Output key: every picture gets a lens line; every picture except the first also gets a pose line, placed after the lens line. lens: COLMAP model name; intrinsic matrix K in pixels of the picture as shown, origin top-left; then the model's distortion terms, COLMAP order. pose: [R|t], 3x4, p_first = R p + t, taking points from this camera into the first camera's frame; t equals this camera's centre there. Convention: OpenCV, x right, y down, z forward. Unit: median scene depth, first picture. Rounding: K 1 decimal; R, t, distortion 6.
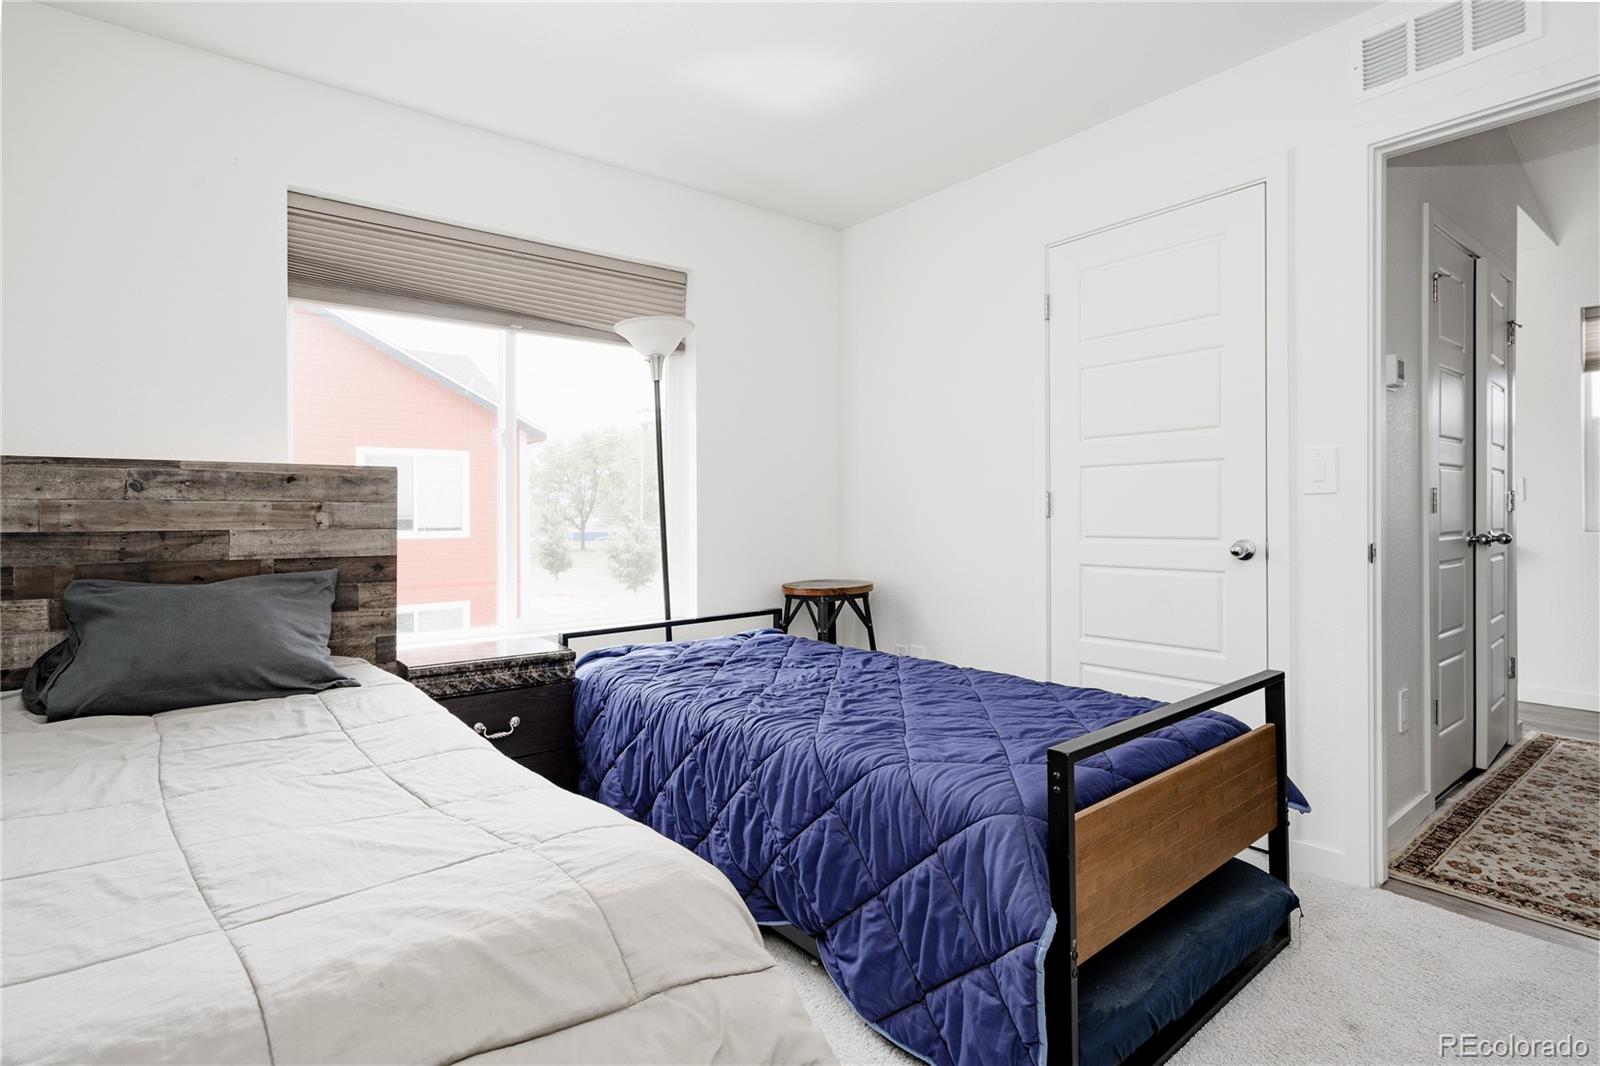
lens RADIAL K [[802.2, 0, 819.9], [0, 802.2, 510.3], [0, 0, 1]] dist [0.010043, 0.000476]
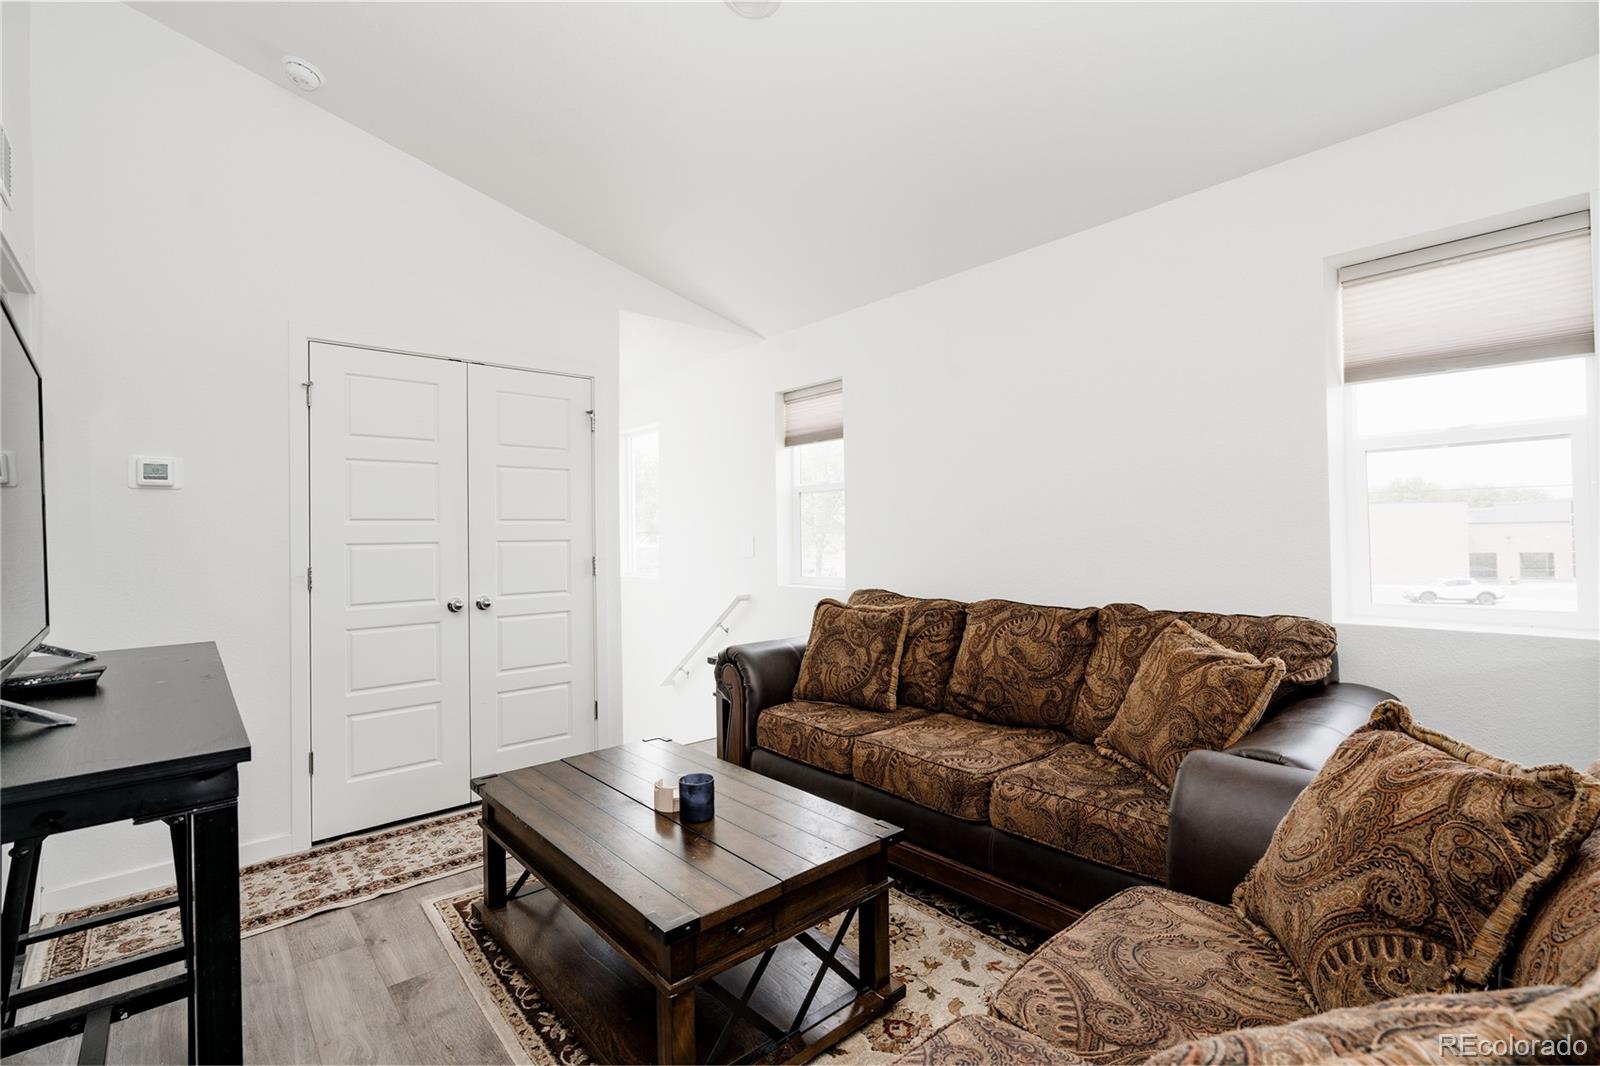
lens RADIAL K [[717.5, 0, 796.4], [0, 717.5, 512.3], [0, 0, 1]] dist [-0.002638, 0.000284]
pose [[0.999897, -0.002244, 0.014156, 1.686082], [0.002561, 0.999744, -0.022460, -0.096489], [-0.014102, 0.022494, 0.999648, -0.045559]]
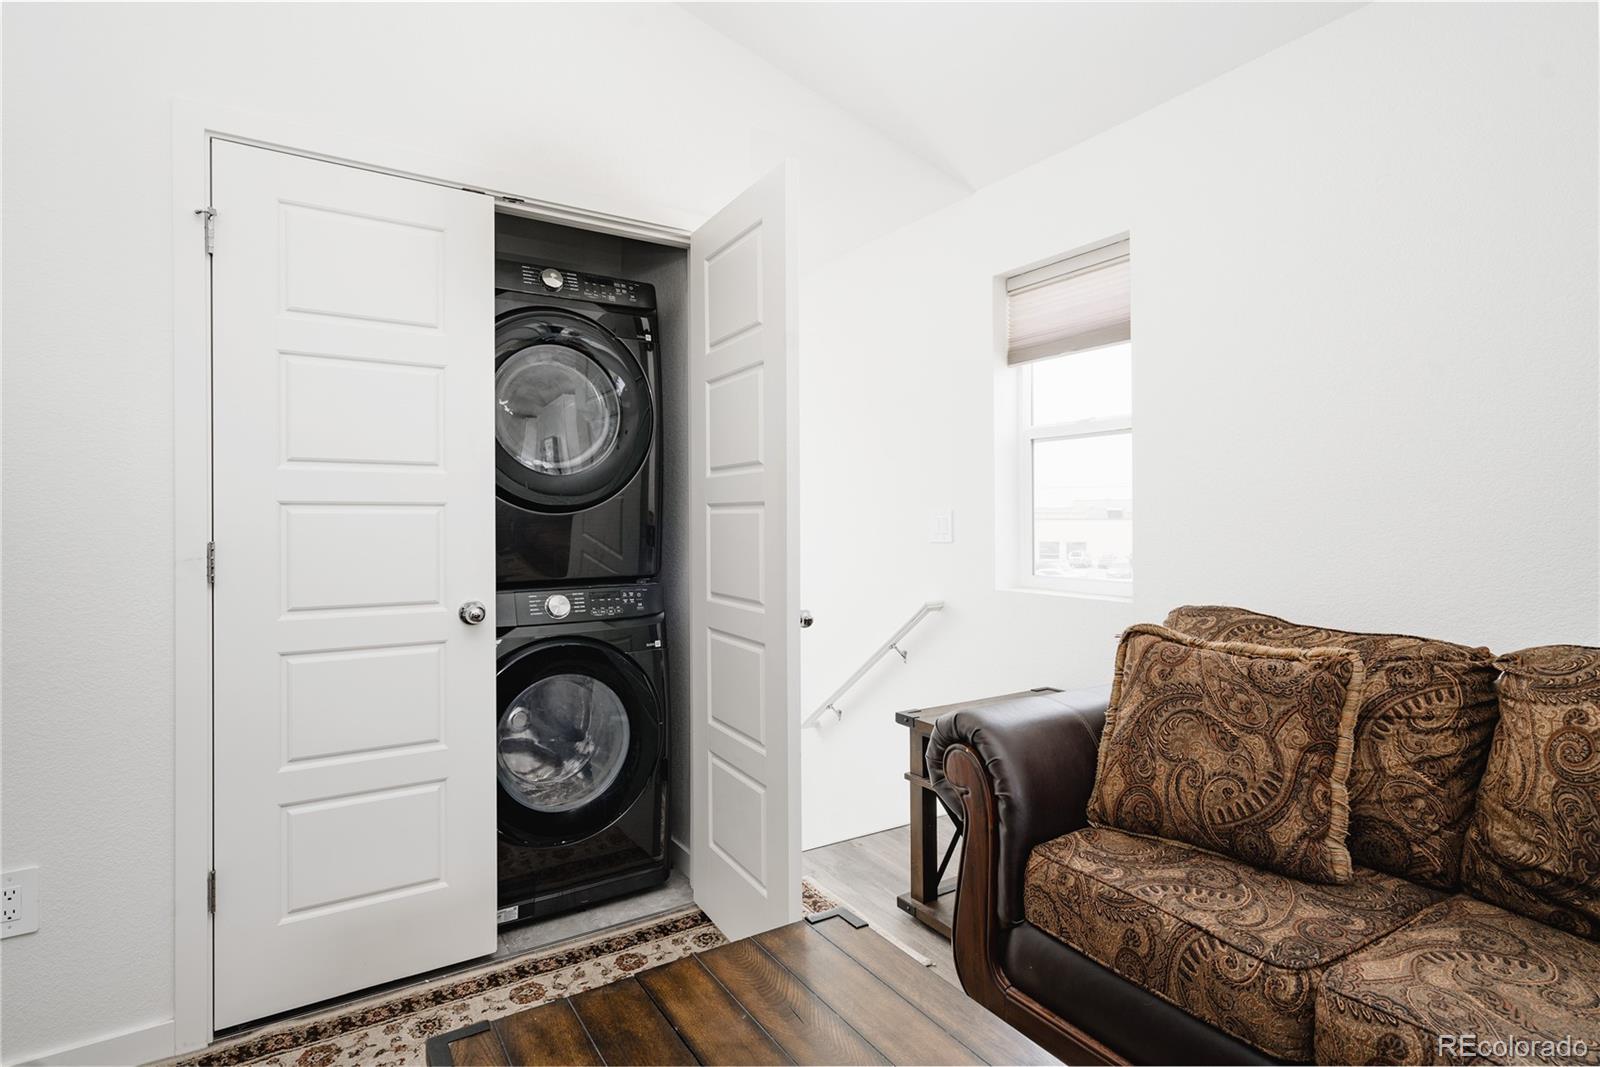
lens RADIAL K [[802.2, 0, 819.9], [0, 802.2, 510.8], [0, 0, 1]] dist [0.010043, 0.000476]
pose [[0.993341, 0.012923, -0.114487, 1.536526], [-0.012955, 0.999916, 0.000469, -0.070895], [0.114483, 0.001017, 0.993425, 0.488125]]
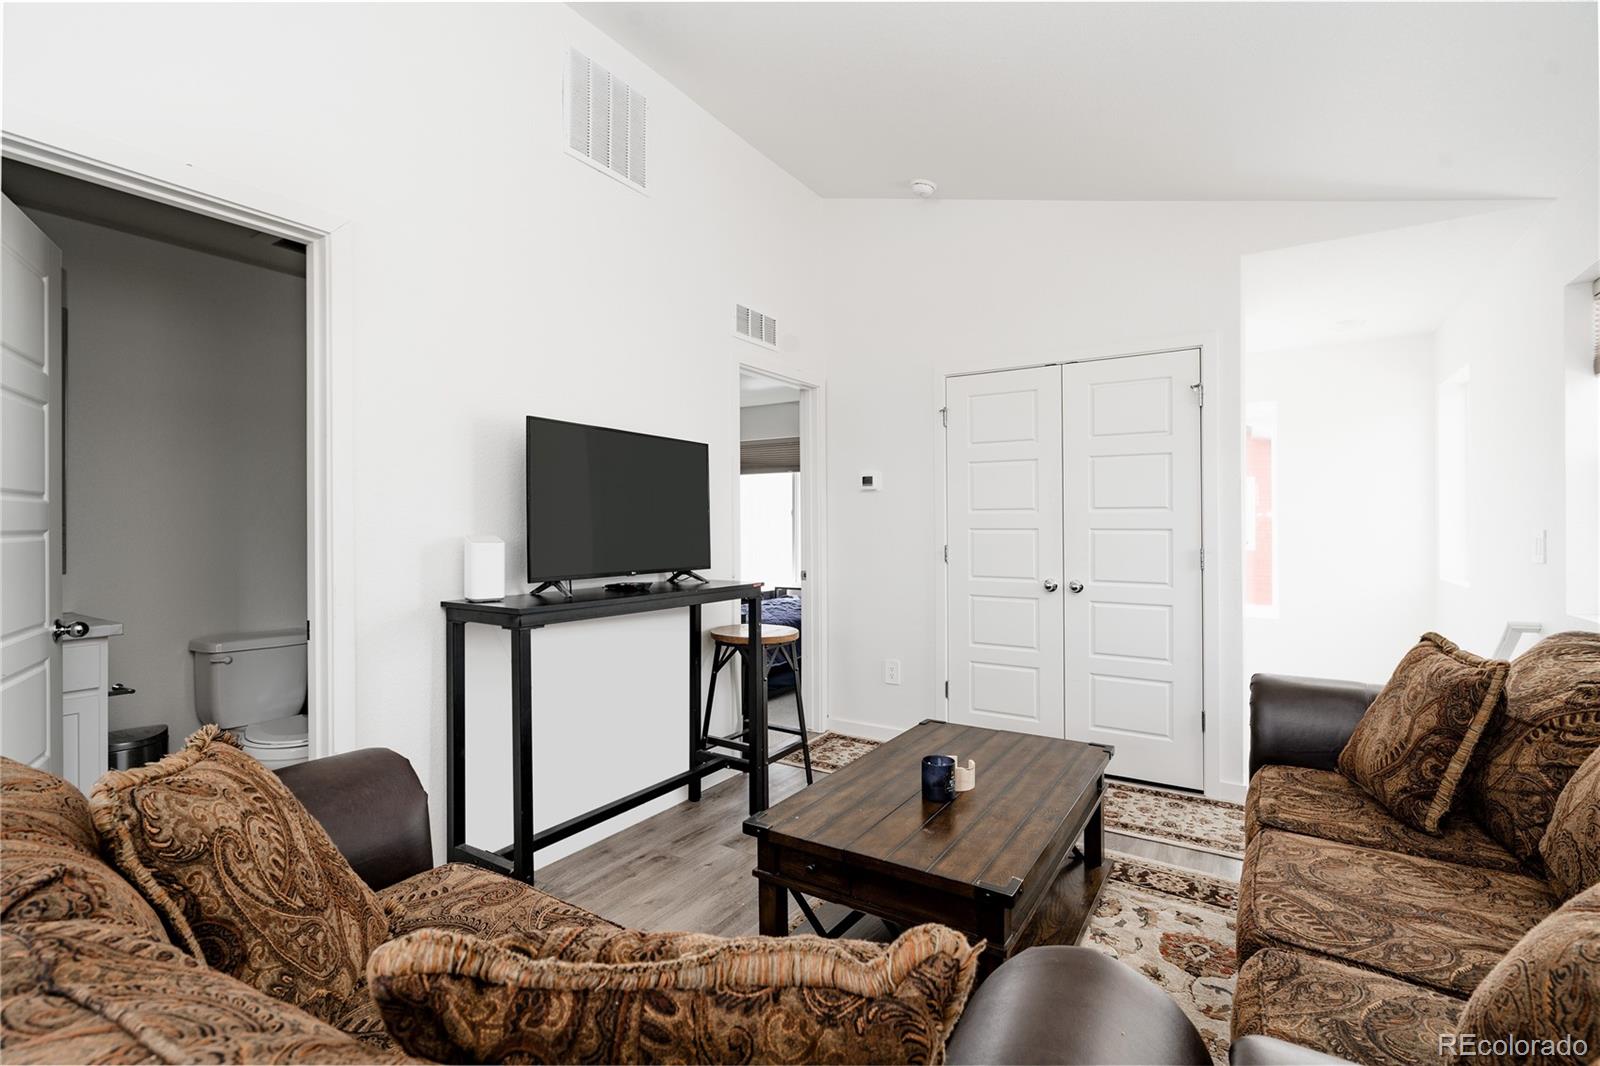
lens RADIAL K [[706.9, 0, 796.7], [0, 706.9, 518.0], [0, 0, 1]] dist [-0.000930, 0.000473]
pose [[0.304810, 0.002104, -0.952411, 2.314329], [0.002950, 0.999991, 0.003153, -0.101401], [0.952409, -0.003771, 0.304801, 0.356168]]
